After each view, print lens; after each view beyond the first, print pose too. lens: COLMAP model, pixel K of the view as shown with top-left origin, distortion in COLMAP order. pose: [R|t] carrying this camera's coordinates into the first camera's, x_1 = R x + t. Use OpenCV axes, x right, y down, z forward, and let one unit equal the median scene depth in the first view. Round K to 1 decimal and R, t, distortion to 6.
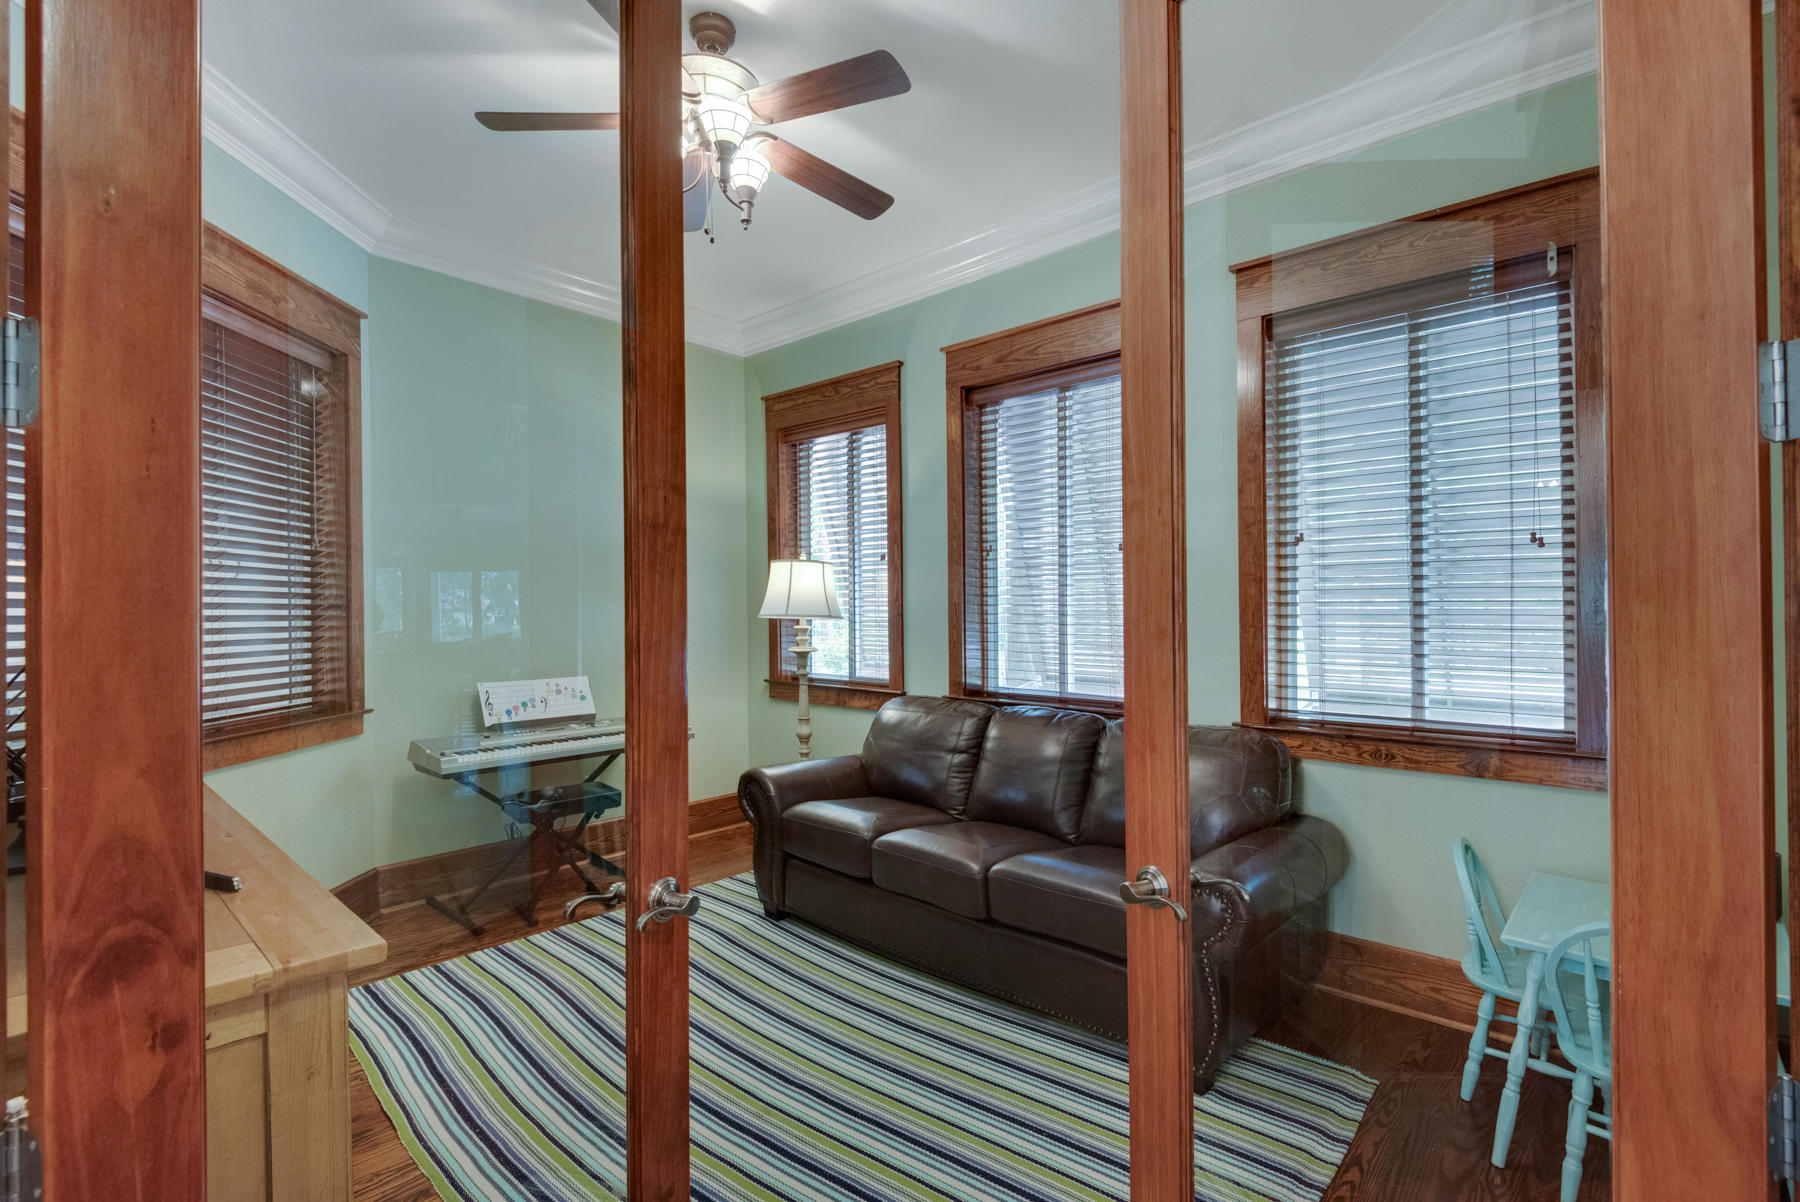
lens RADIAL K [[843.4, 0, 900.0], [0, 843.4, 601.0], [0, 0, 1]] dist [-0.000225, -0.000368]
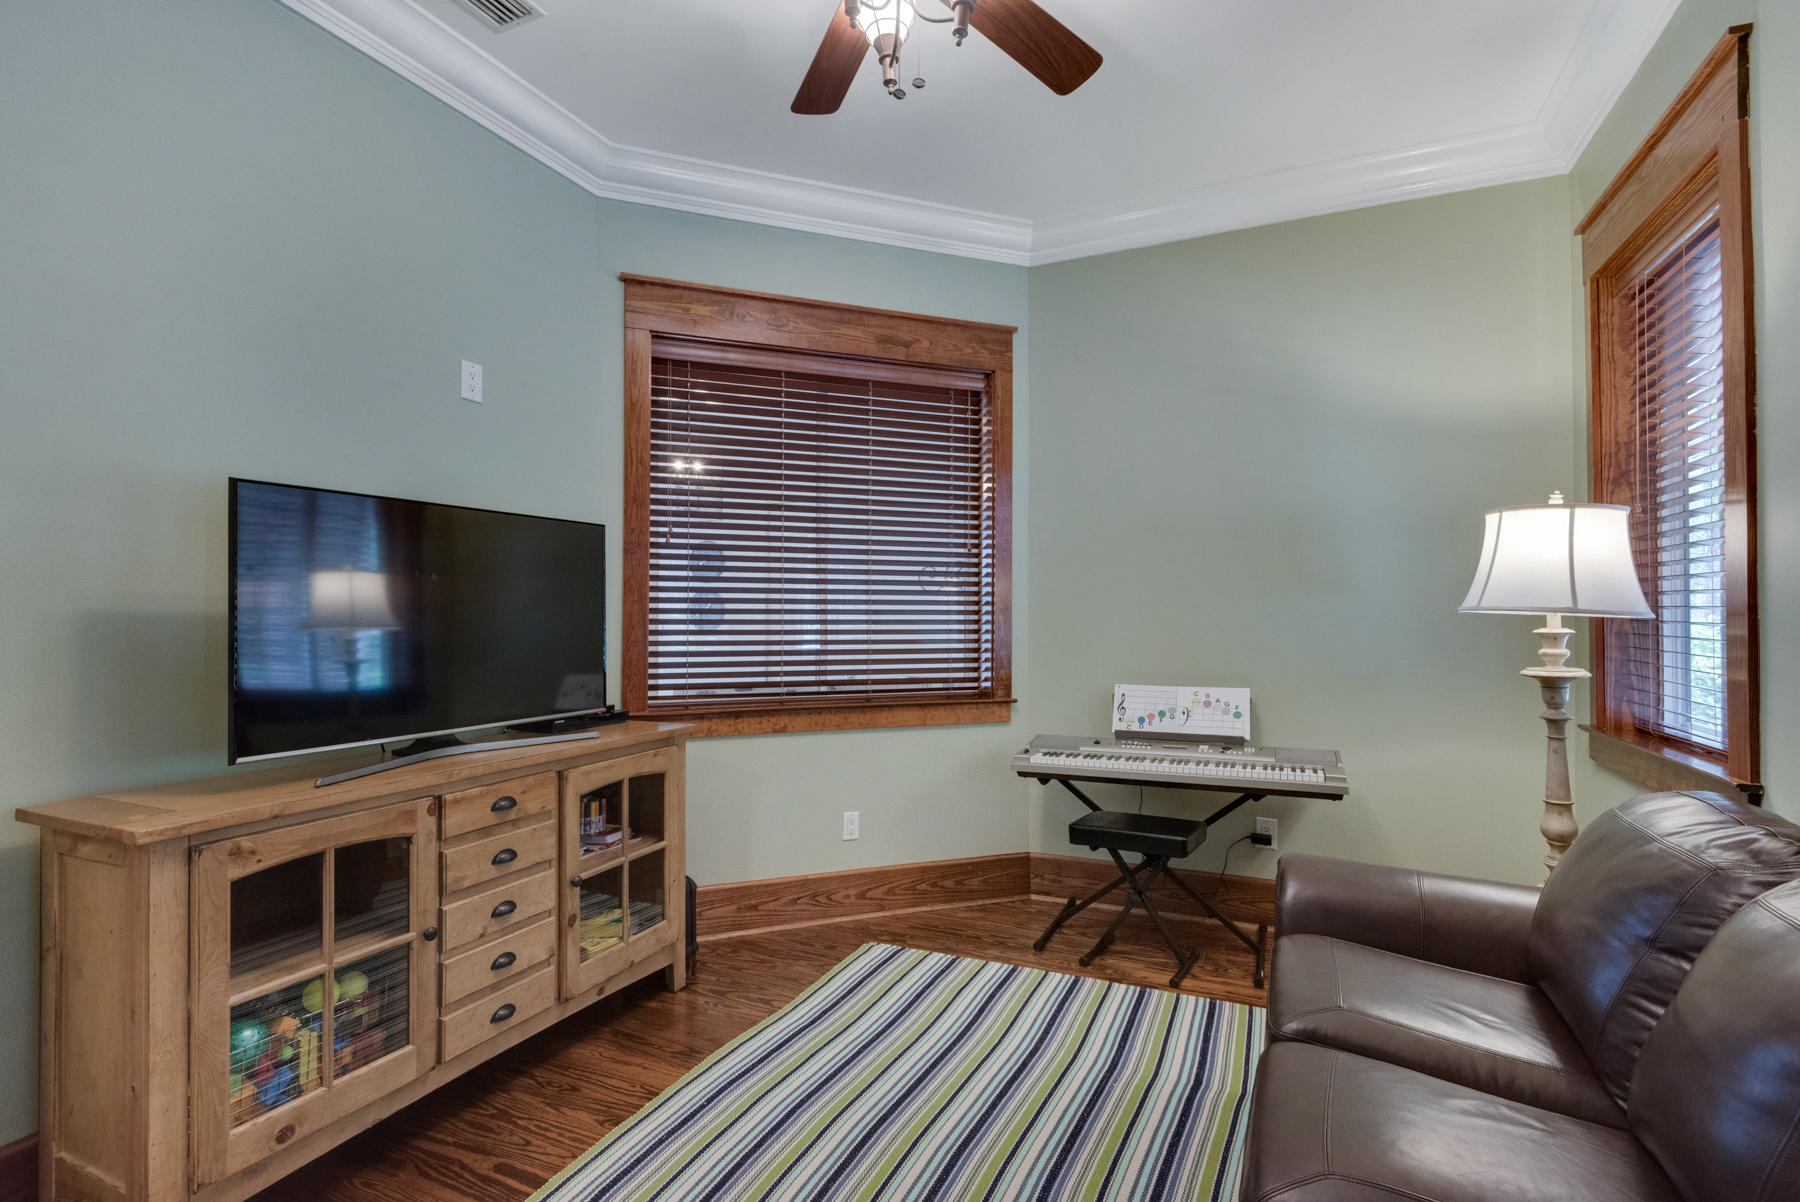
lens RADIAL K [[843.4, 0, 900.0], [0, 843.4, 601.0], [0, 0, 1]] dist [-0.000225, -0.000368]
pose [[0.311438, -0.015857, -0.950134, 0.304241], [0.008428, 0.999868, -0.013924, 0.017380], [0.950229, -0.003671, 0.311530, 0.491645]]
